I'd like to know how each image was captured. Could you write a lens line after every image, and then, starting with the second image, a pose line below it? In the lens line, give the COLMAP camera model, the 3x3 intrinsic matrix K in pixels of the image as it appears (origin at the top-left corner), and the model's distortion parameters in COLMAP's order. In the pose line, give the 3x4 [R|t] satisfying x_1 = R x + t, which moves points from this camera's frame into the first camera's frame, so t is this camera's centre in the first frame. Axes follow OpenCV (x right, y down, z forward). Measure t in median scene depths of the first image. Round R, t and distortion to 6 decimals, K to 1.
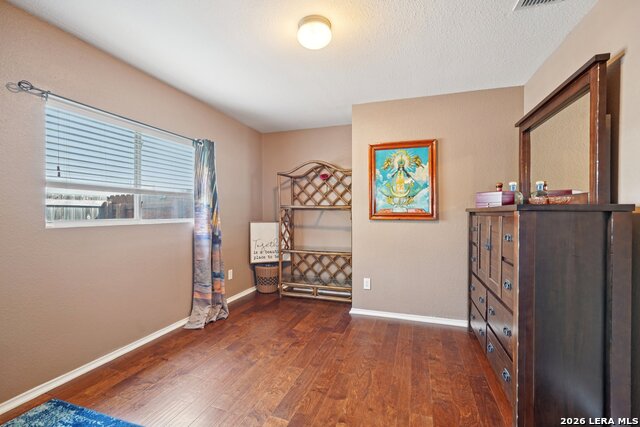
lens RADIAL K [[282.6, 0, 320.0], [0, 282.6, 213.5], [0, 0, 1]] dist [-0.001979, -0.000013]
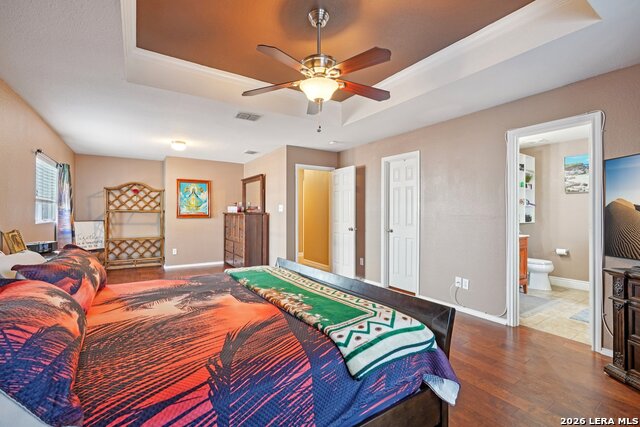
lens RADIAL K [[289.5, 0, 317.1], [0, 289.5, 214.6], [0, 0, 1]] dist [-0.002163, 0.000257]
pose [[0.622739, -0.002211, 0.782427, -0.772426], [0.002156, 0.999997, 0.001111, 0.000080], [-0.782427, 0.000995, 0.622741, -0.973816]]
